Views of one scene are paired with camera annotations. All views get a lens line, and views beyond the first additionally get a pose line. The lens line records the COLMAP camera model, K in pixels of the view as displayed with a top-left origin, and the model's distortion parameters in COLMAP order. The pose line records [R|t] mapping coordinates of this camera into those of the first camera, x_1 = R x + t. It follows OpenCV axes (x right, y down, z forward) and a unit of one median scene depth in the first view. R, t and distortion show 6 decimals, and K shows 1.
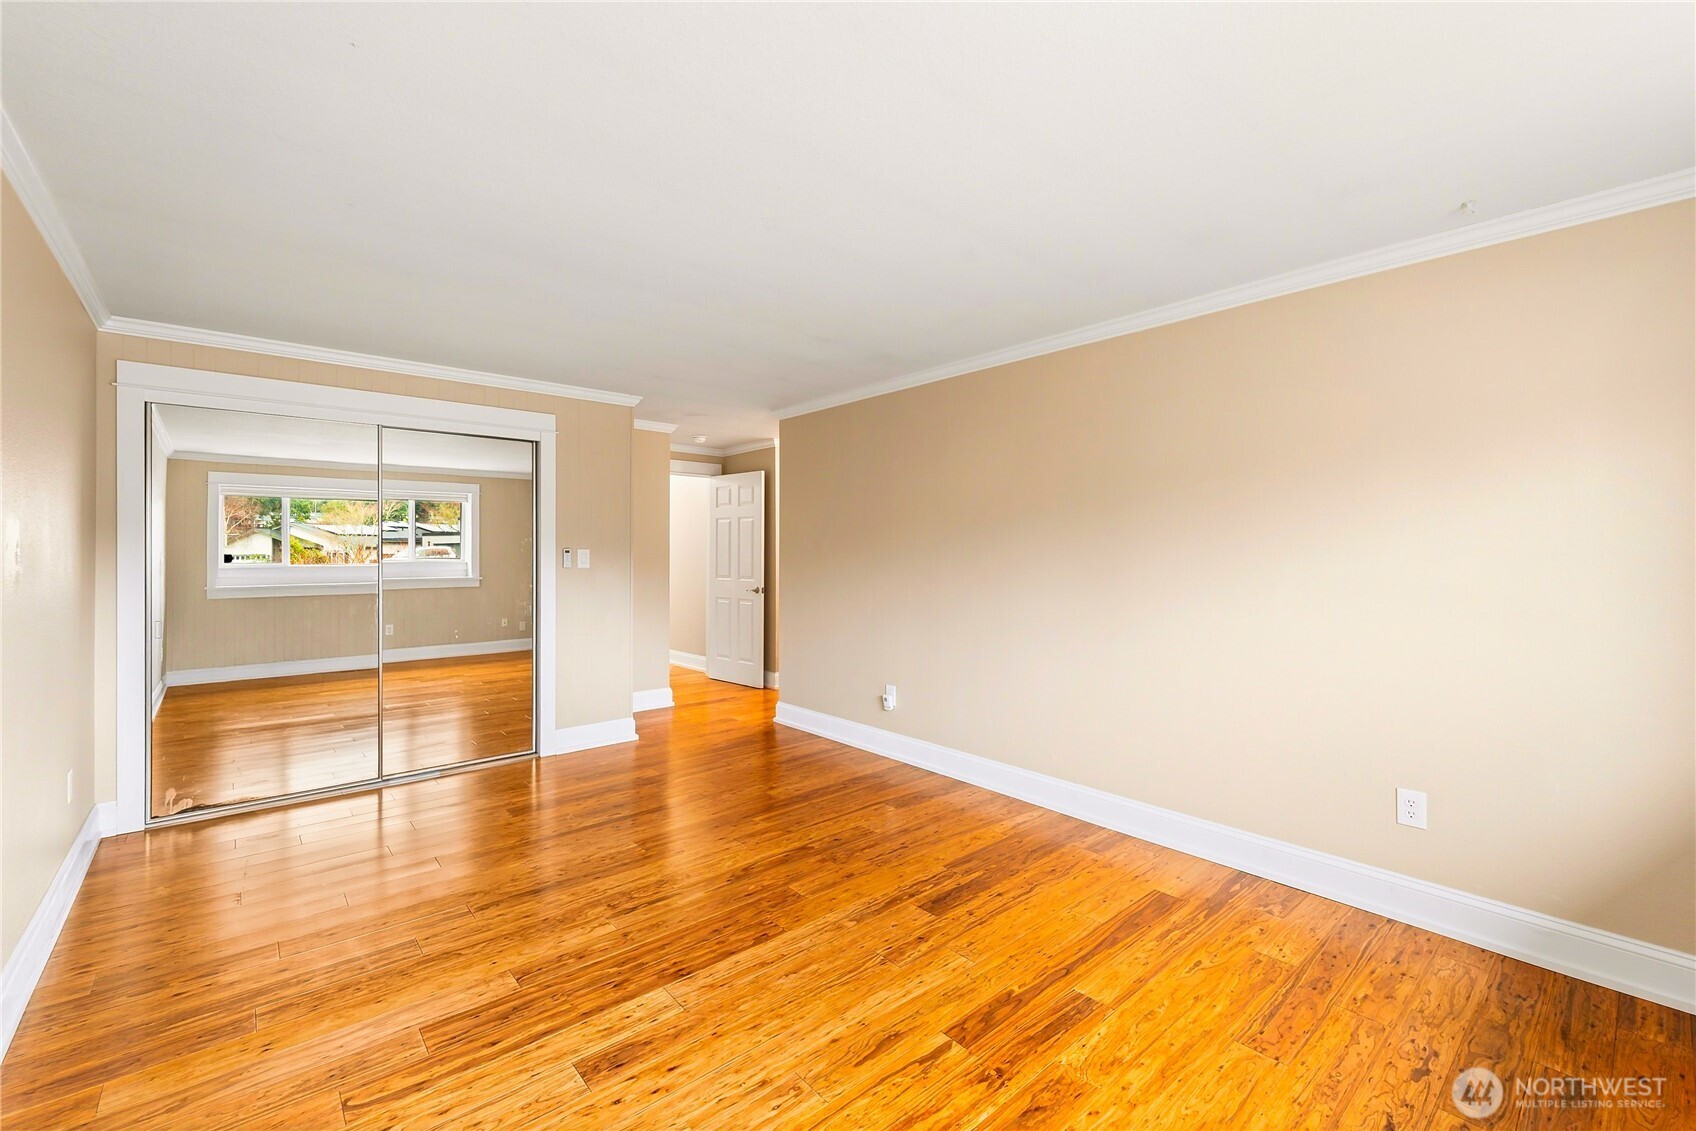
lens RADIAL K [[712.0, 0, 838.8], [0, 712.0, 556.4], [0, 0, 1]] dist [0.002223, -0.000283]
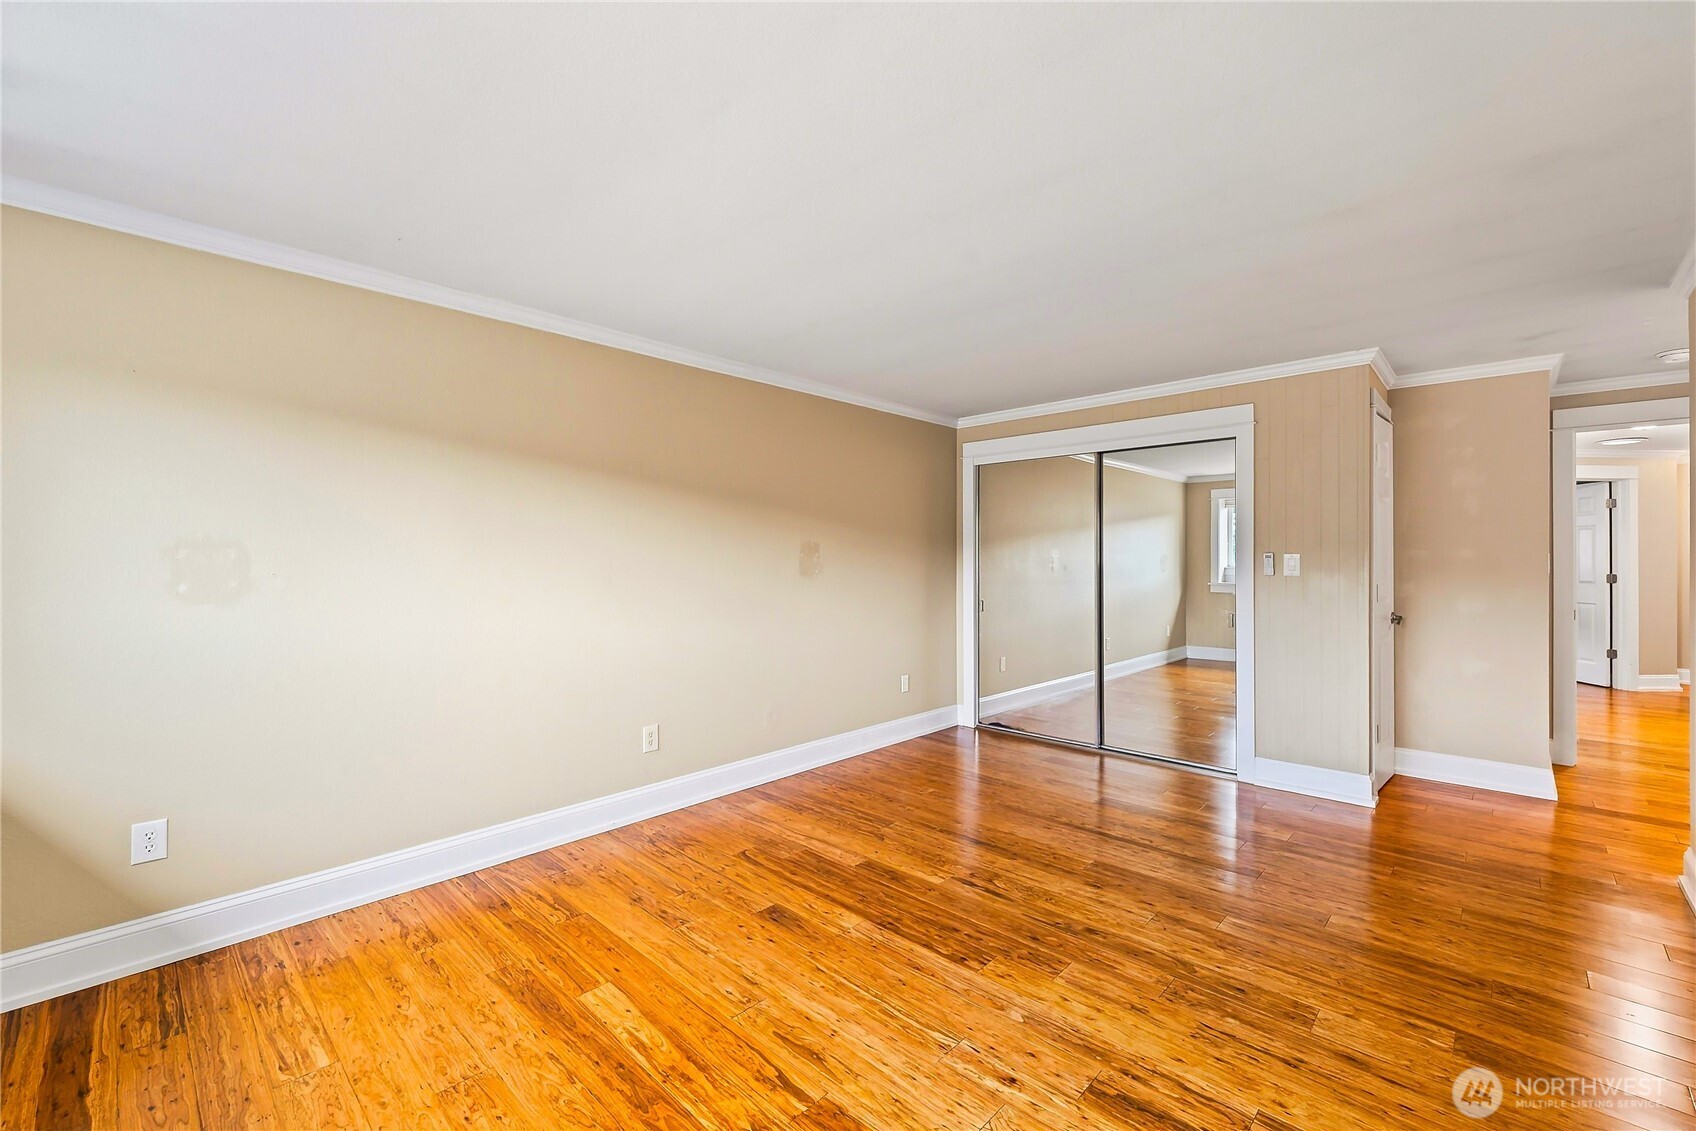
lens RADIAL K [[712.0, 0, 838.9], [0, 712.0, 557.8], [0, 0, 1]] dist [0.002223, -0.000283]
pose [[0.084212, 0.004540, -0.996438, 0.747887], [-0.006442, 0.999971, 0.004011, -0.007258], [0.996427, 0.006081, 0.084239, 0.677082]]
